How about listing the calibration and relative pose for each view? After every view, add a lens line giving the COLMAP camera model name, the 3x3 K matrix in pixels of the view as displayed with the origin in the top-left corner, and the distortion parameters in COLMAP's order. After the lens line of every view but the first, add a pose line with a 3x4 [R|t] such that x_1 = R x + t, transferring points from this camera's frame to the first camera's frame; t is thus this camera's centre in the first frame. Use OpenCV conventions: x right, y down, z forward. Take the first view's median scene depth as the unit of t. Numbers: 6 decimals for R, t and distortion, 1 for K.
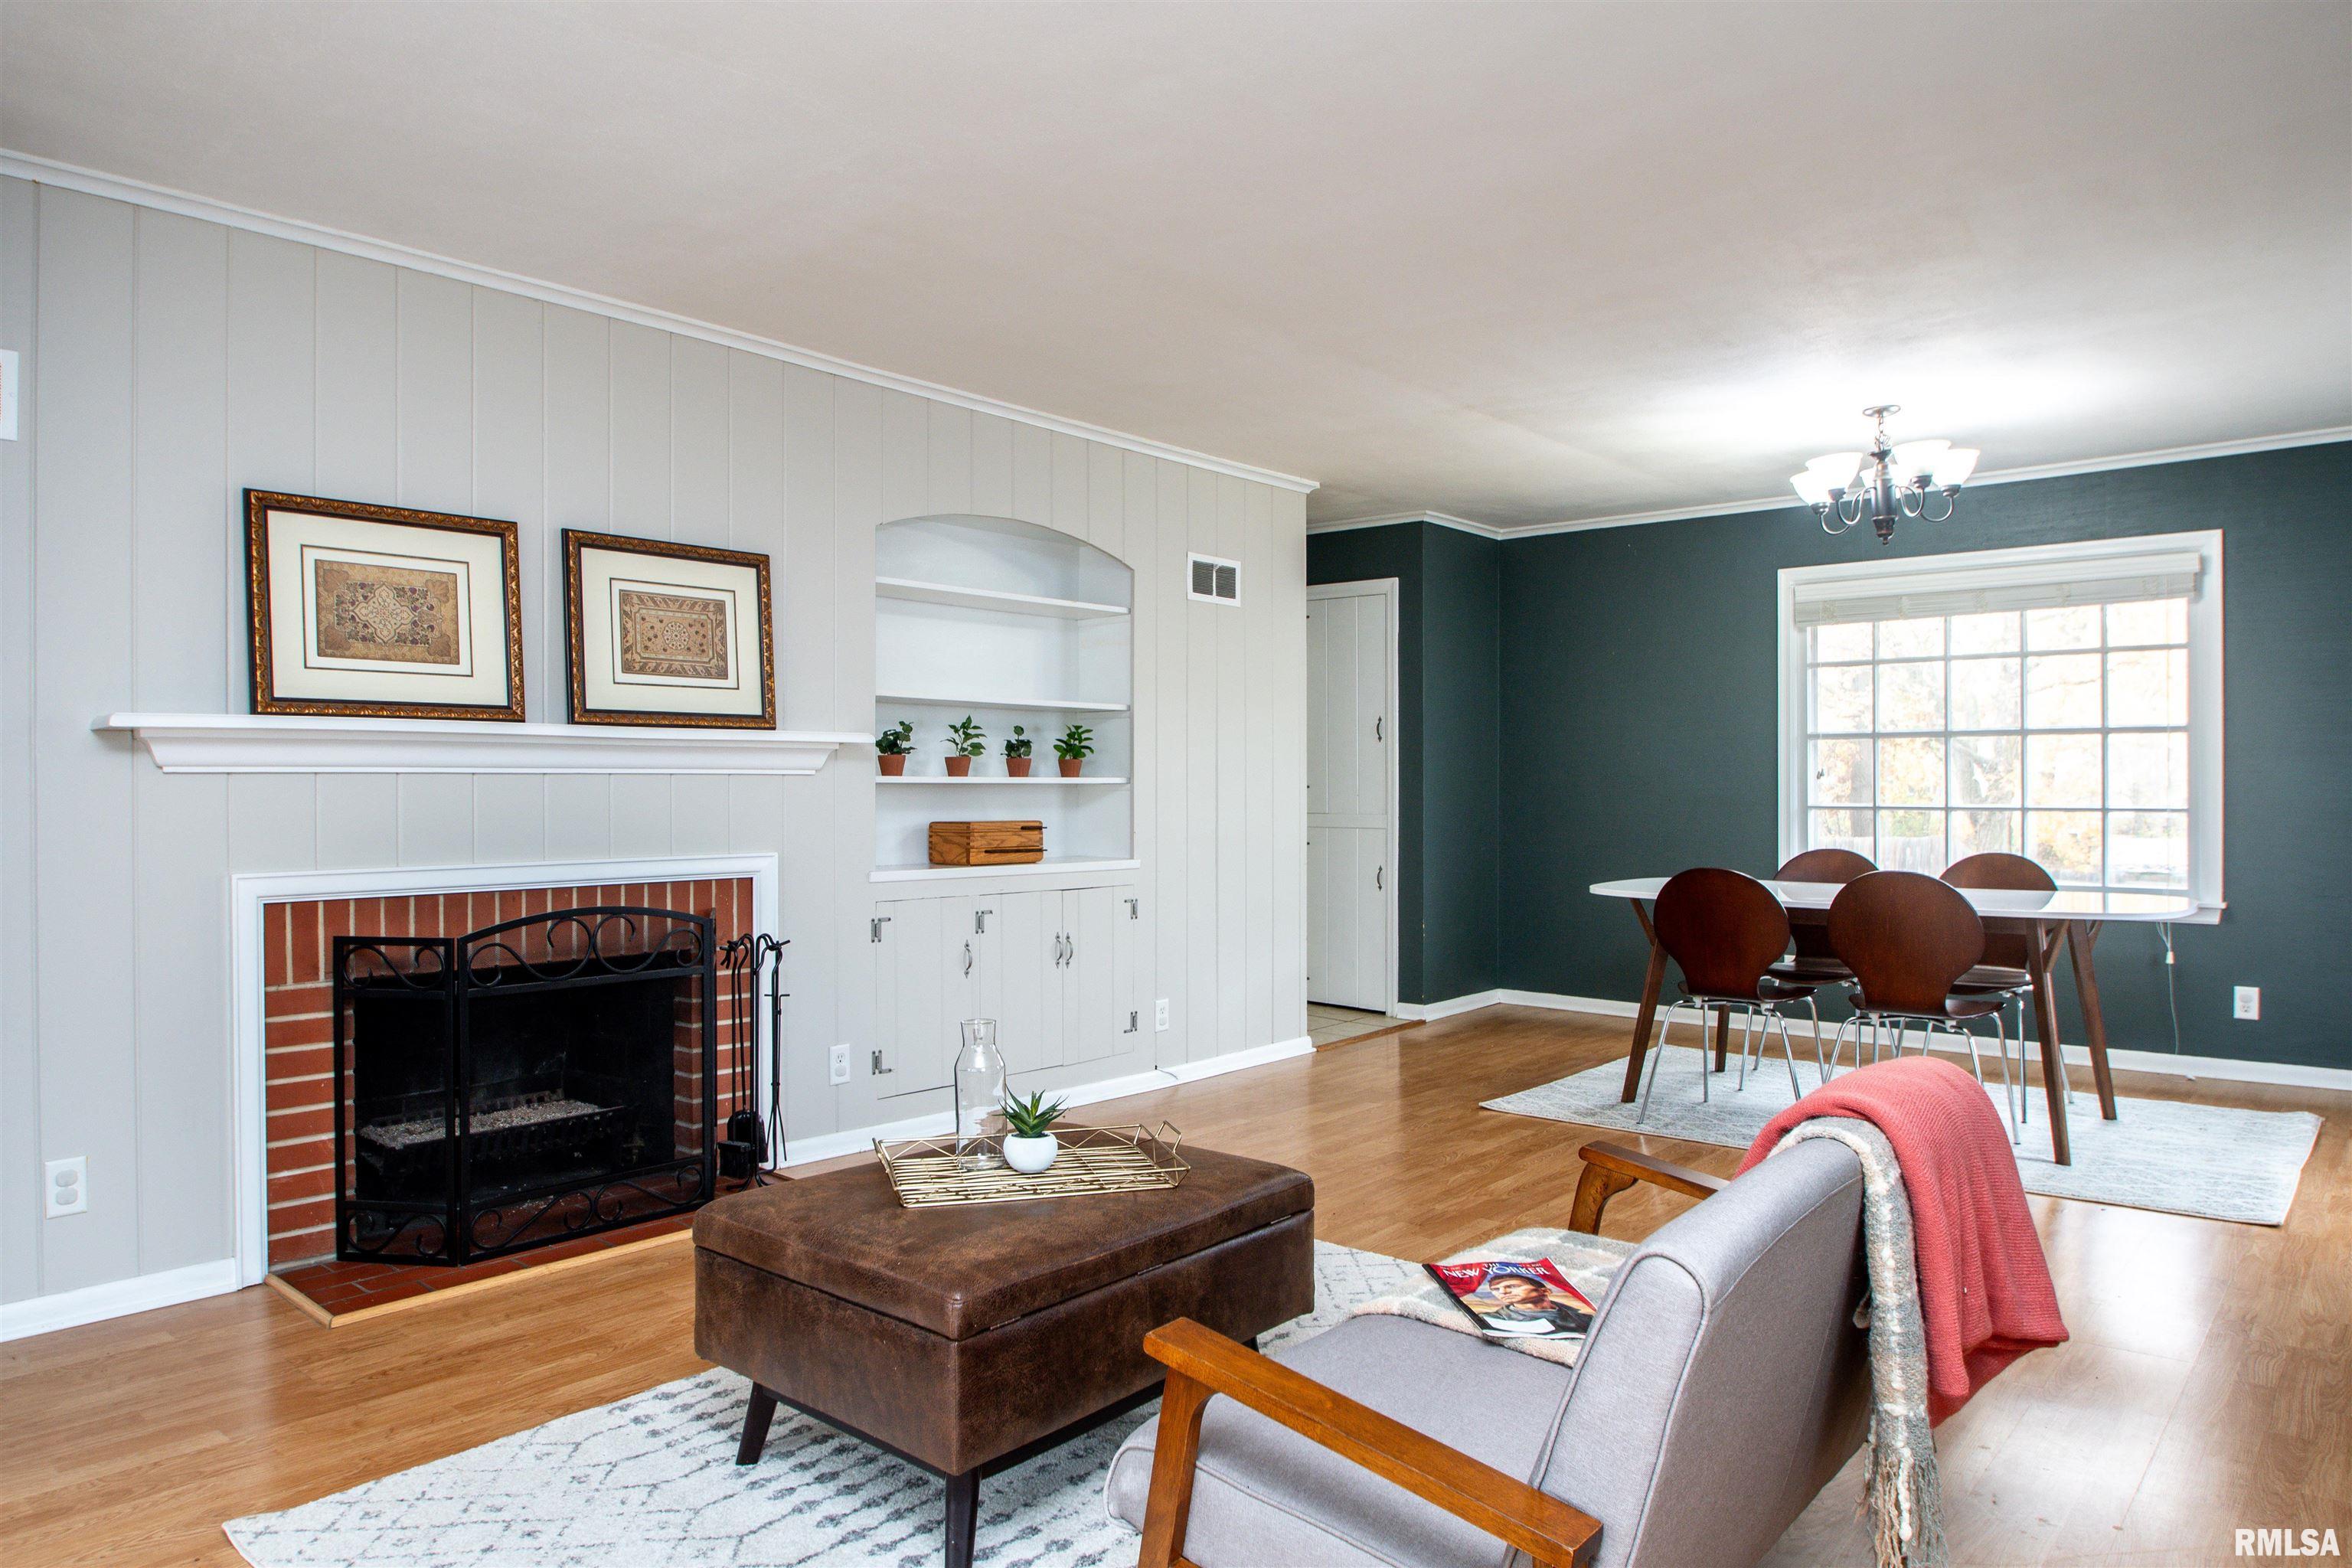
lens RADIAL K [[1464.3, 0, 1166.3], [0, 1464.3, 790.8], [0, 0, 1]] dist [-0.033272, 0.008498]
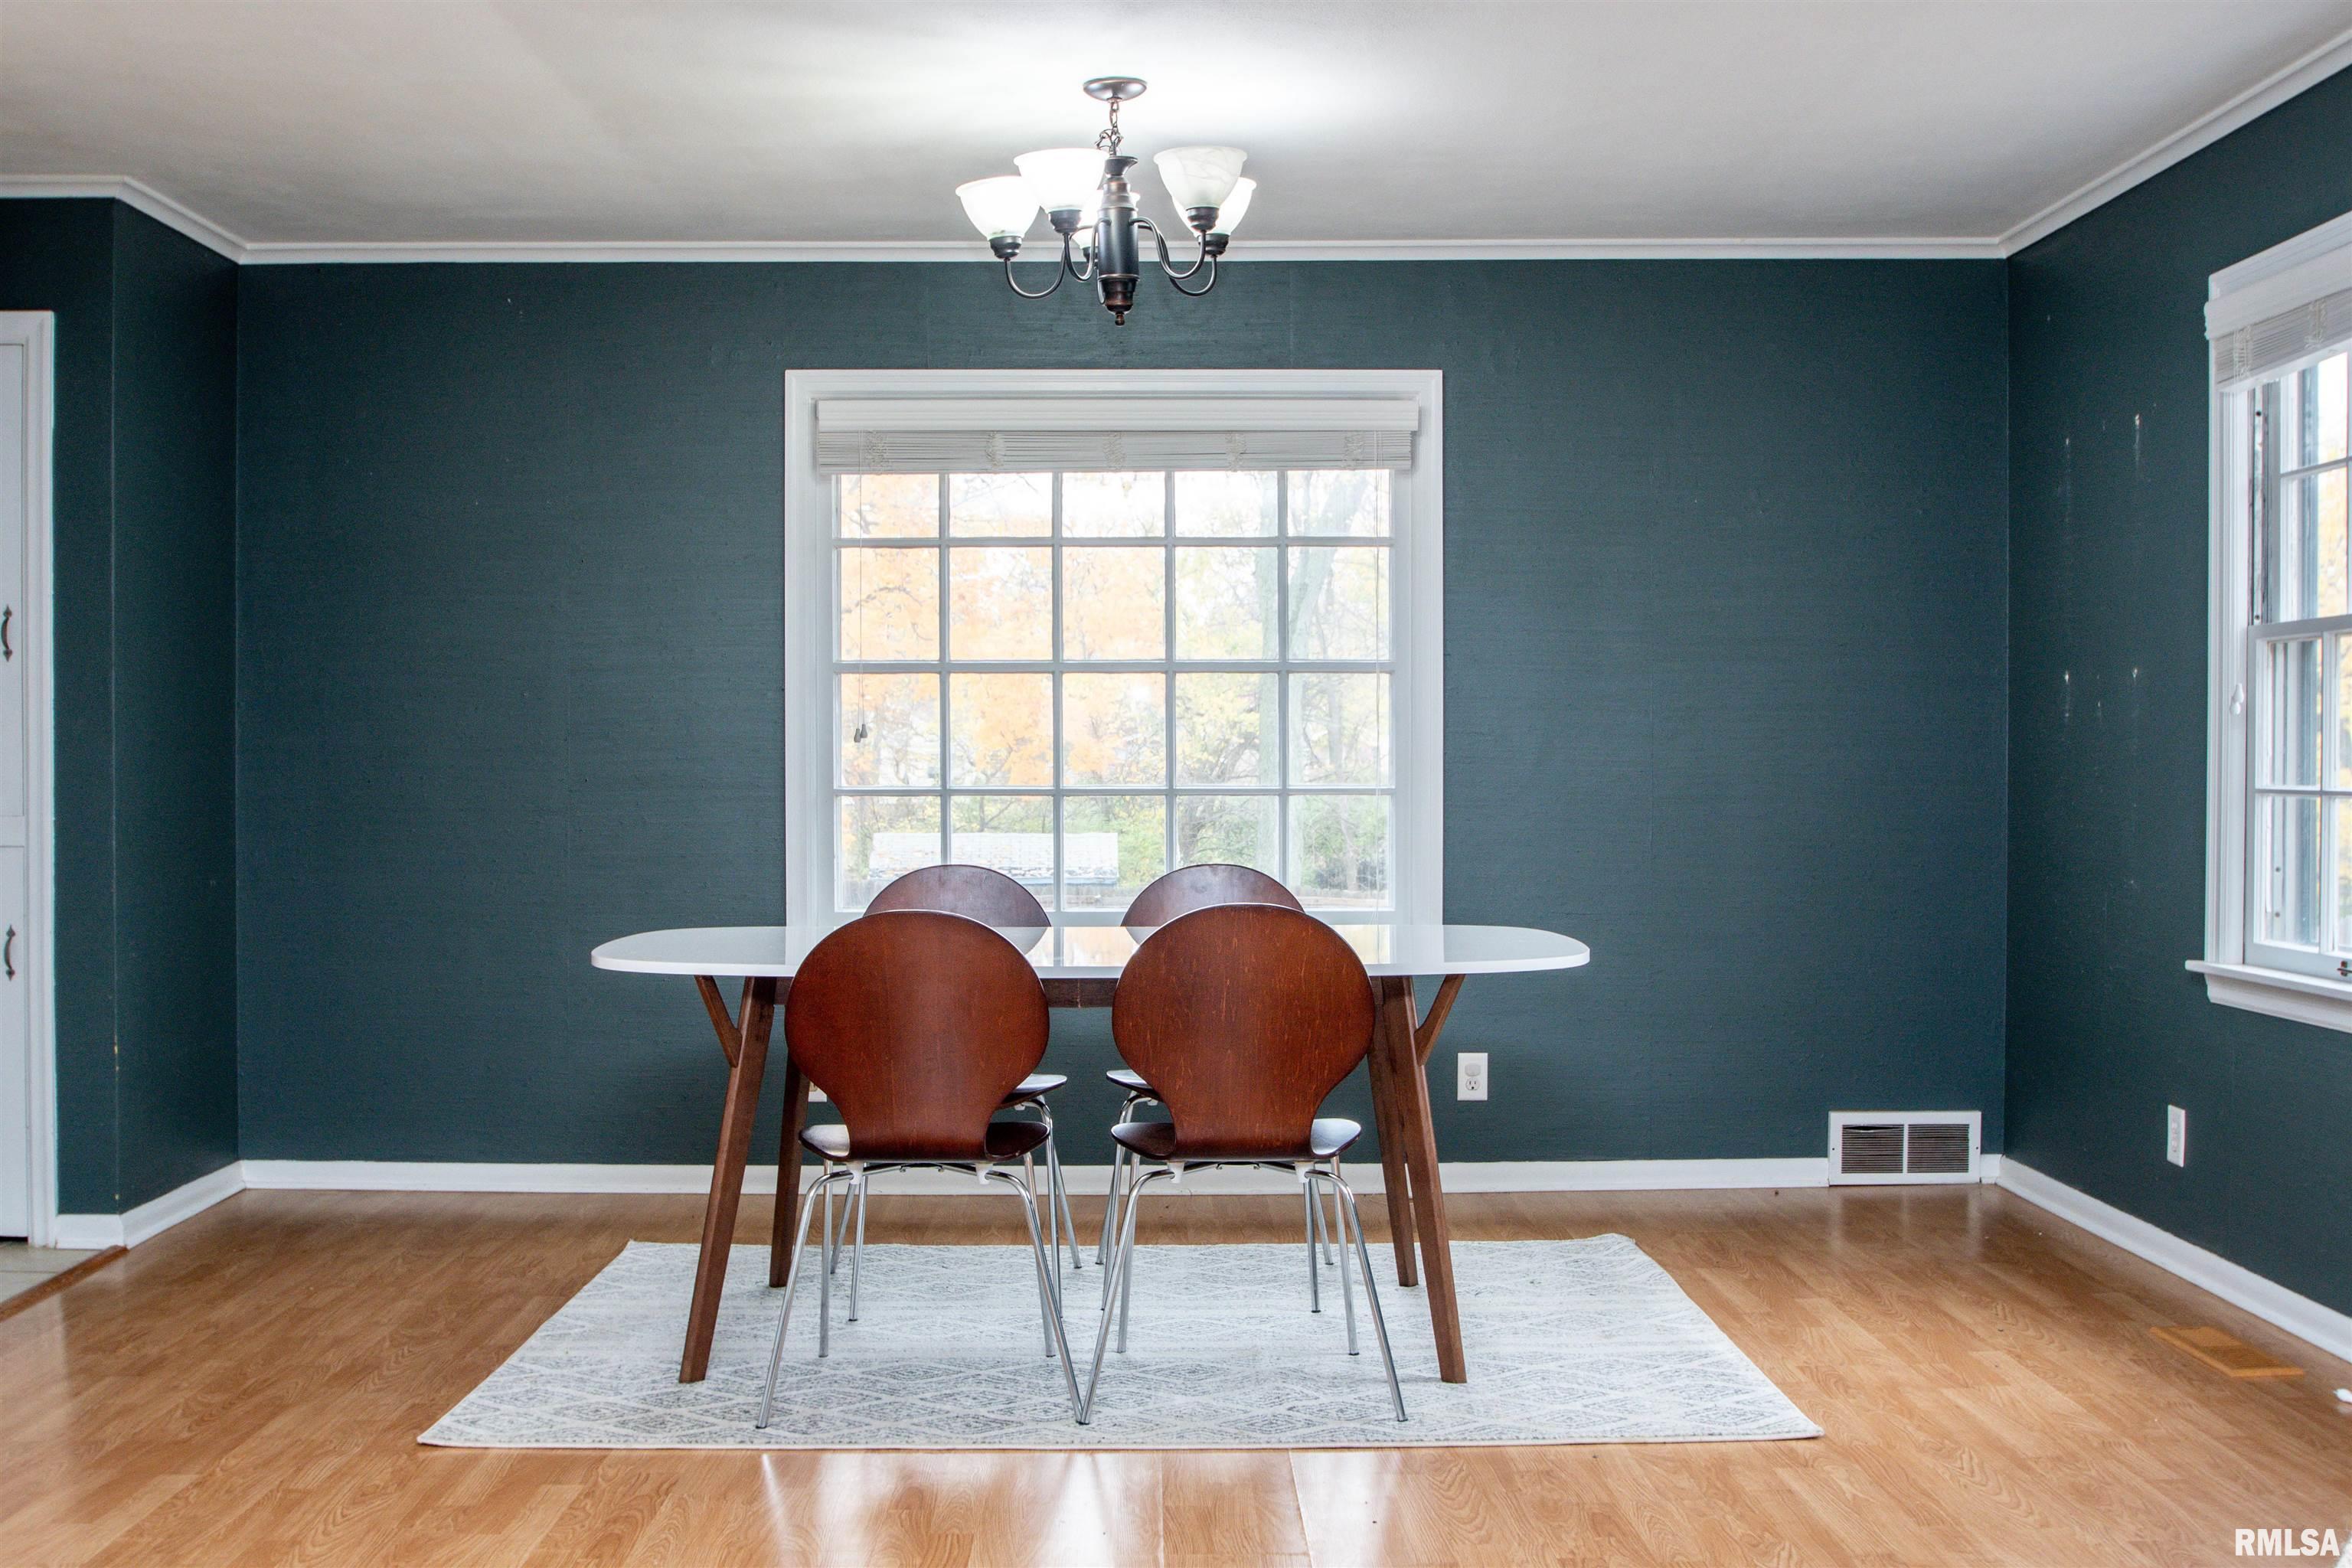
lens RADIAL K [[2378.6, 0, 1143.4], [0, 2378.6, 789.0], [0, 0, 1]] dist [-0.069962, 0.000000]
pose [[0.751211, -0.008192, 0.660011, -0.110984], [0.002507, 0.999951, 0.009557, 0.002023], [-0.660057, -0.005525, 0.751195, 0.303863]]
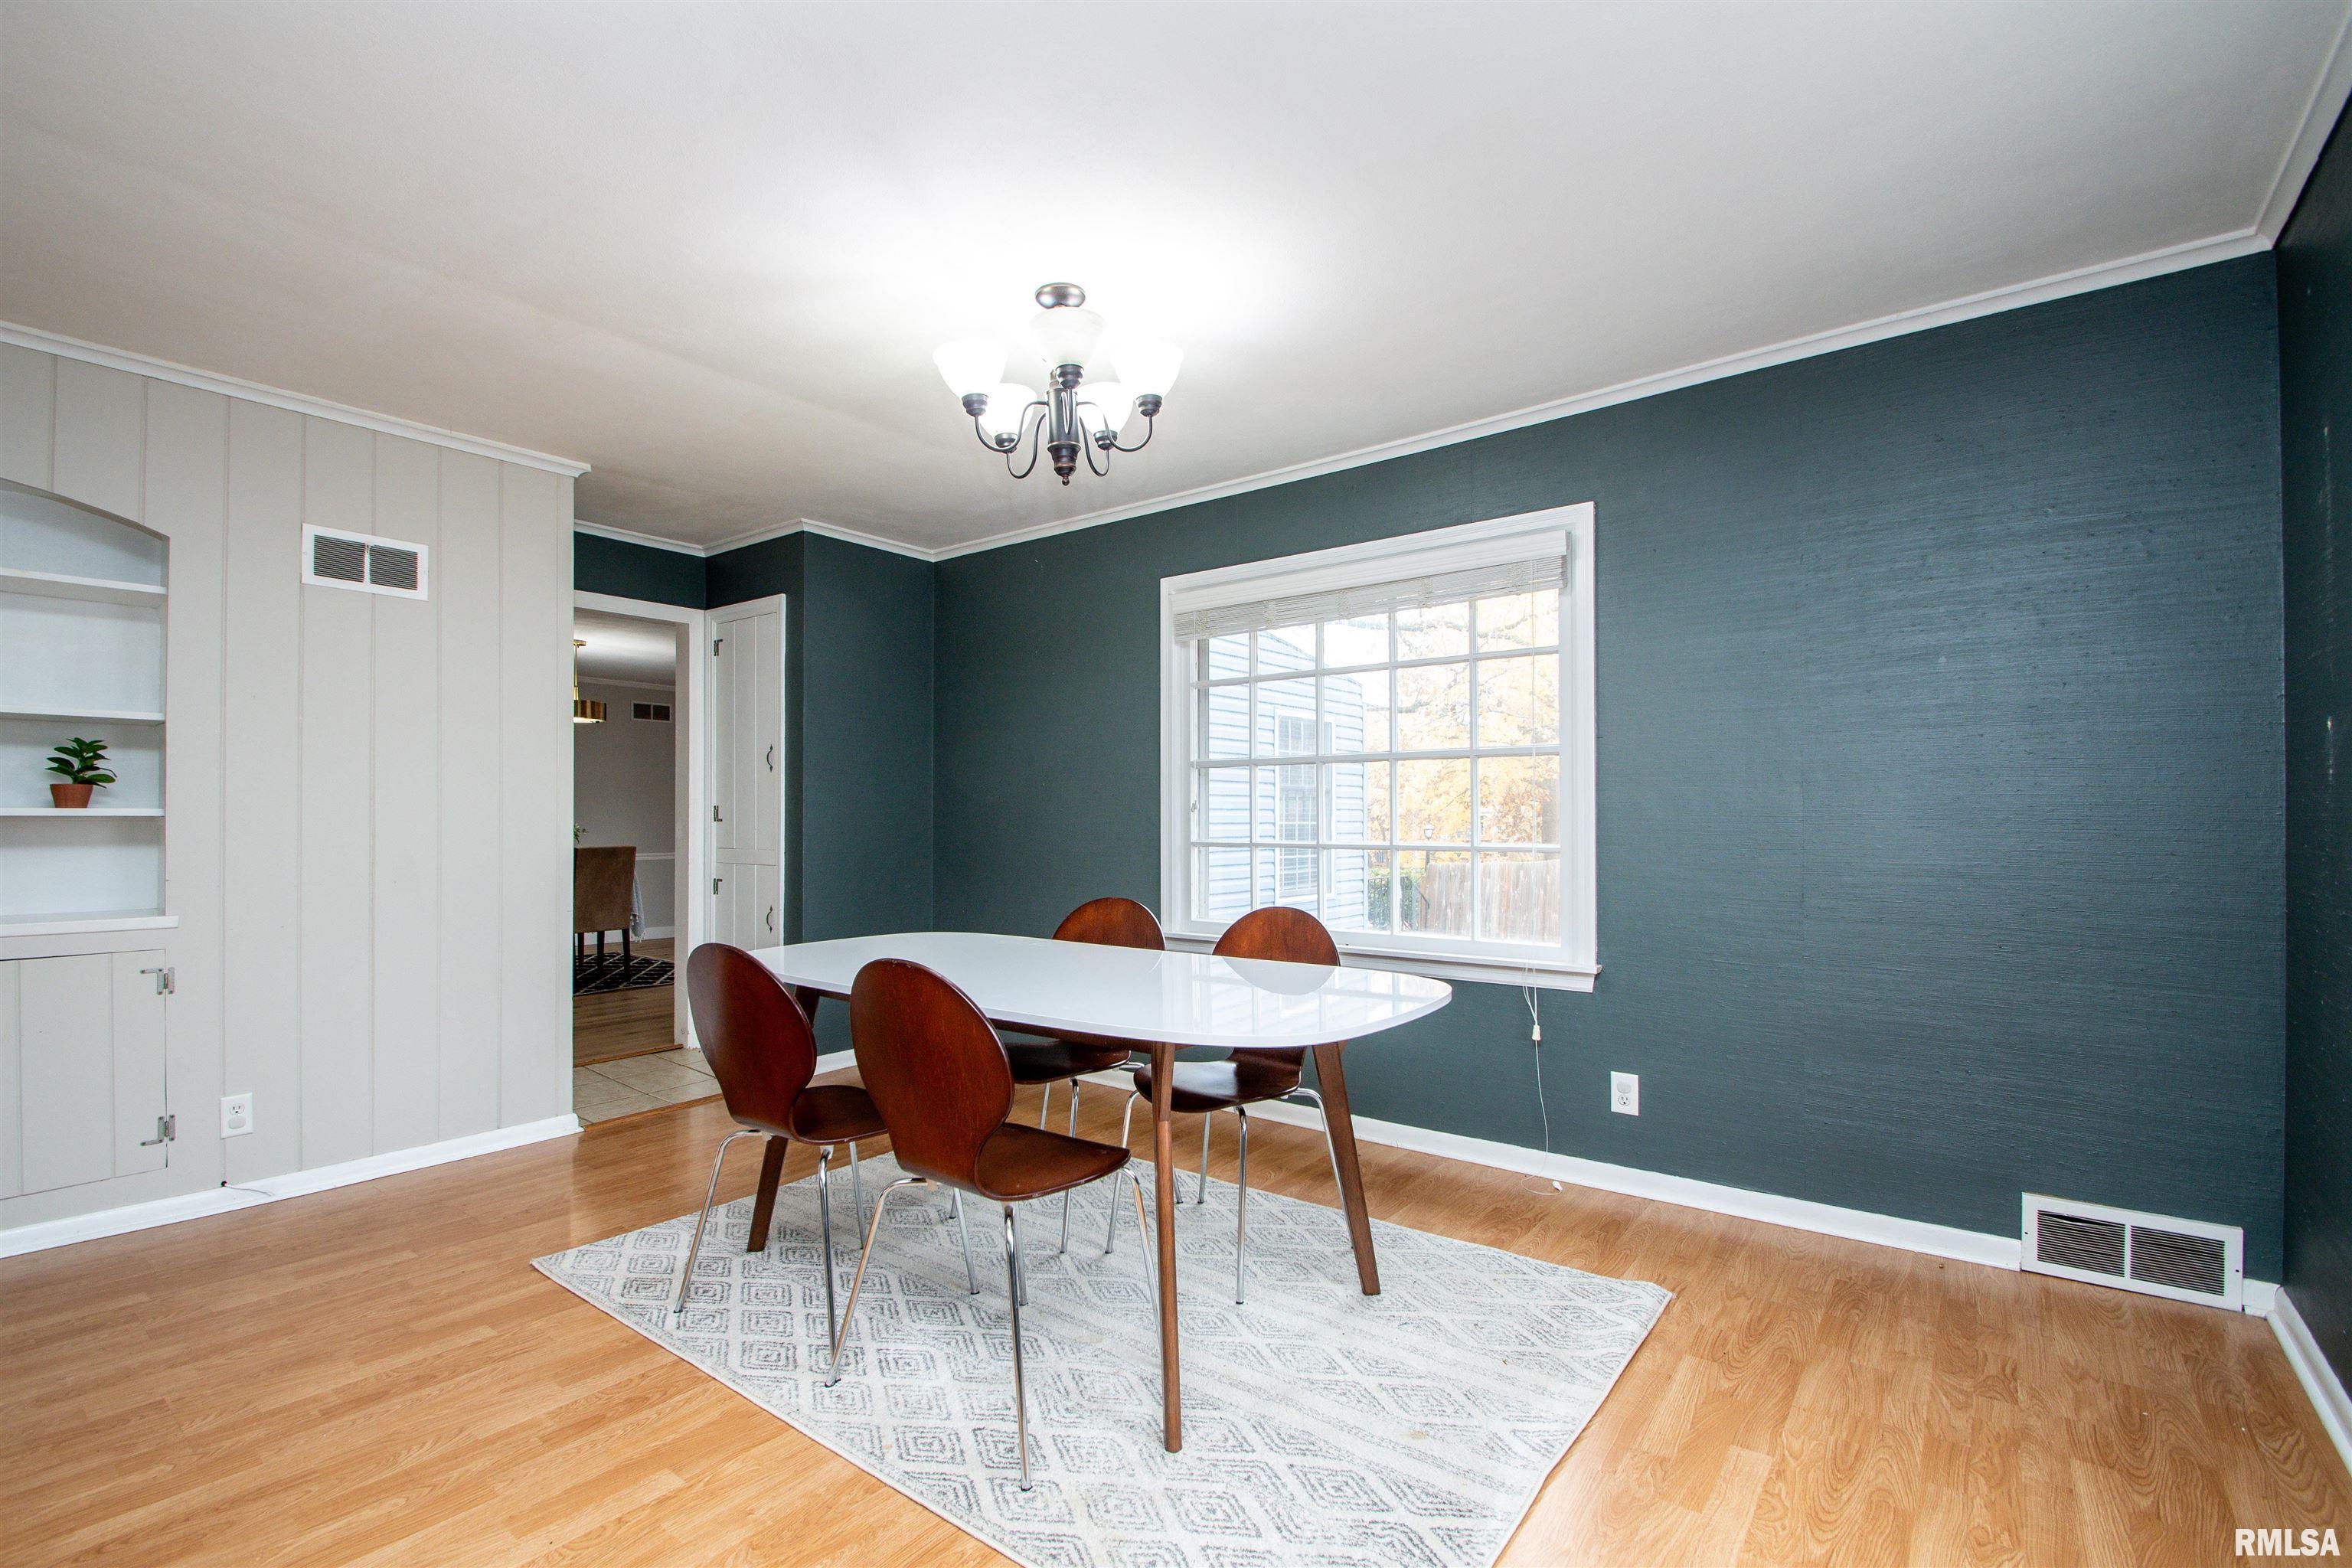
lens RADIAL K [[1057.8, 0, 1136.5], [0, 1057.8, 807.3], [0, 0, 1]] dist [0.005020, -0.008160]
pose [[0.998927, 0.000607, 0.046303, 0.516178], [0.000166, 0.999861, -0.016691, -0.000302], [-0.046306, 0.016681, 0.998788, 0.485907]]
